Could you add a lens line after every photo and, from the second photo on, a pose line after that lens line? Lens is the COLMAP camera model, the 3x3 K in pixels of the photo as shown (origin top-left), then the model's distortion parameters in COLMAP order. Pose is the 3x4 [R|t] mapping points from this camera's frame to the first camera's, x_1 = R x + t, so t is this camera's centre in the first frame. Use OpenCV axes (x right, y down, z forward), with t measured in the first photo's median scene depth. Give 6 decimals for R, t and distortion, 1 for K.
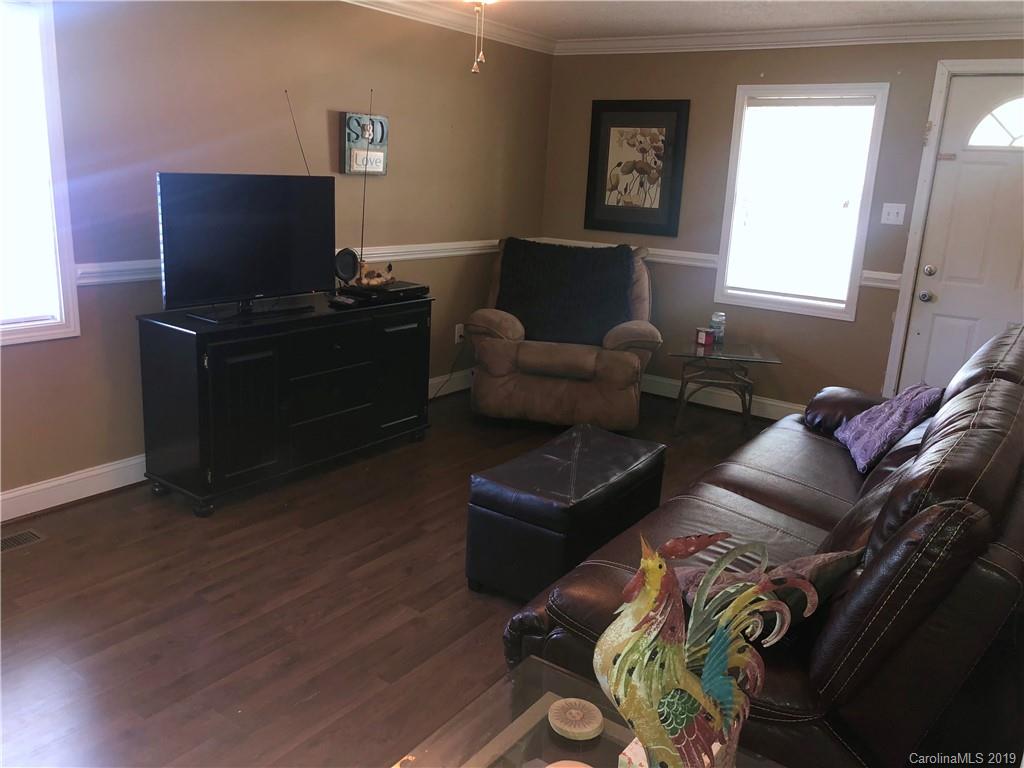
lens RADIAL K [[850.0, 0, 513.2], [0, 850.0, 384.7], [0, 0, 1]] dist [0.032568, -0.001641]
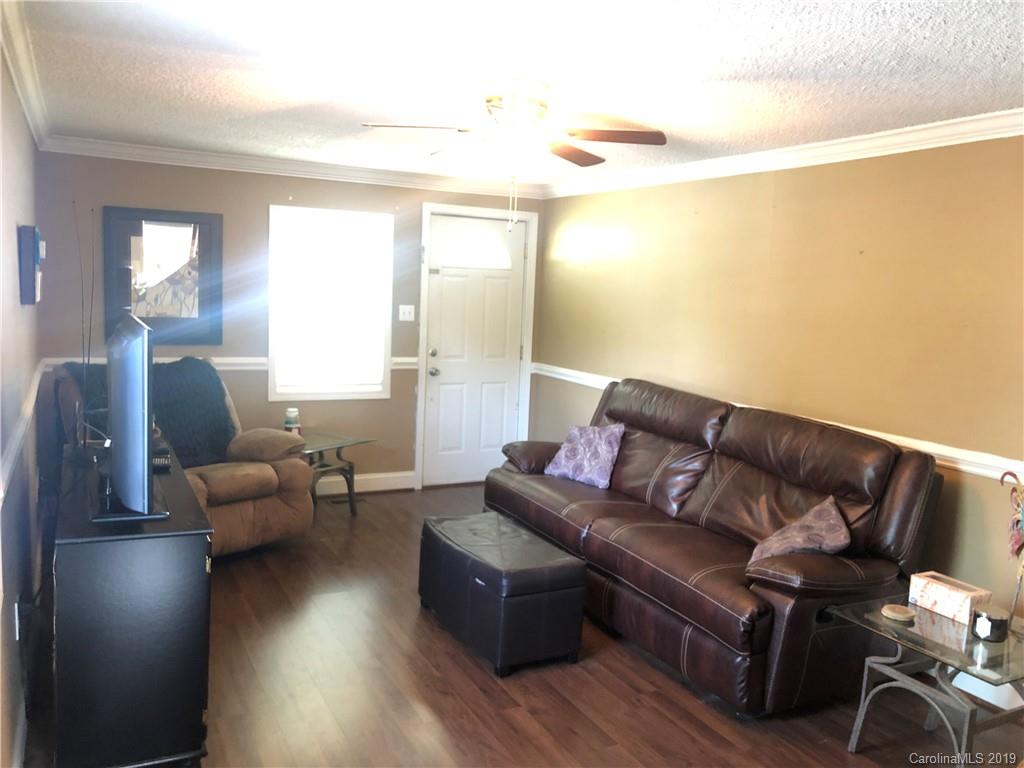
lens RADIAL K [[850.0, 0, 511.8], [0, 850.0, 383.4], [0, 0, 1]] dist [0.032568, -0.001641]
pose [[0.451569, -0.133861, 0.882137, -0.612421], [0.205749, 0.977658, 0.043032, -0.112015], [-0.868189, 0.162067, 0.469022, 0.257717]]
